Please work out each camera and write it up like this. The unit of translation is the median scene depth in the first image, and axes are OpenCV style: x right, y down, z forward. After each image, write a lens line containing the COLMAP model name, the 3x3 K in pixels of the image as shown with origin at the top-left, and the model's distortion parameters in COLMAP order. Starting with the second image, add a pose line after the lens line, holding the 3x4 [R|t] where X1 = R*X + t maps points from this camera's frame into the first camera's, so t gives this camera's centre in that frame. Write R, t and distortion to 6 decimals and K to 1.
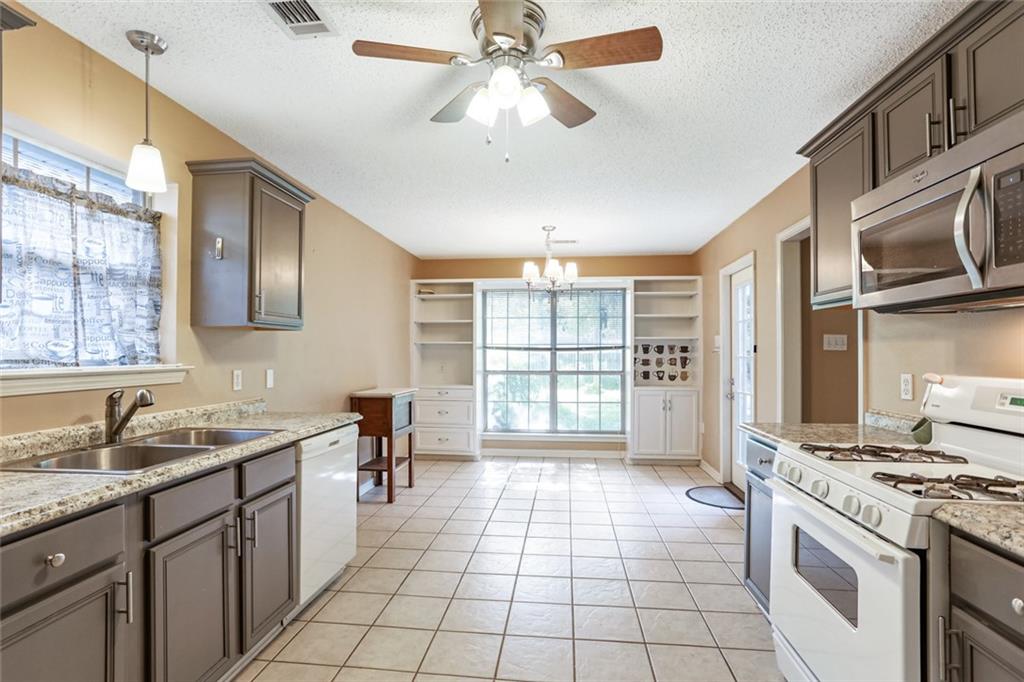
lens RADIAL K [[502.9, 0, 509.9], [0, 502.9, 342.2], [0, 0, 1]] dist [-0.043405, 0.000967]
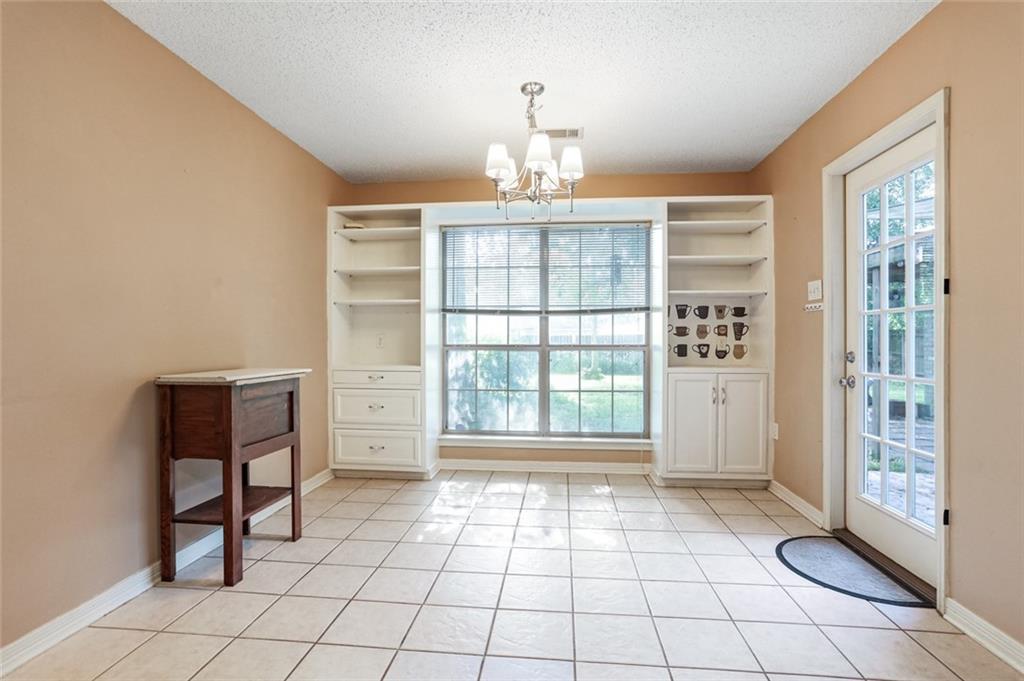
lens RADIAL K [[502.9, 0, 509.9], [0, 502.9, 341.7], [0, 0, 1]] dist [-0.043405, 0.000967]
pose [[0.999963, -0.001917, 0.008400, 0.036463], [0.001697, 0.999659, 0.026076, 0.036506], [-0.008447, -0.026060, 0.999625, 0.337116]]
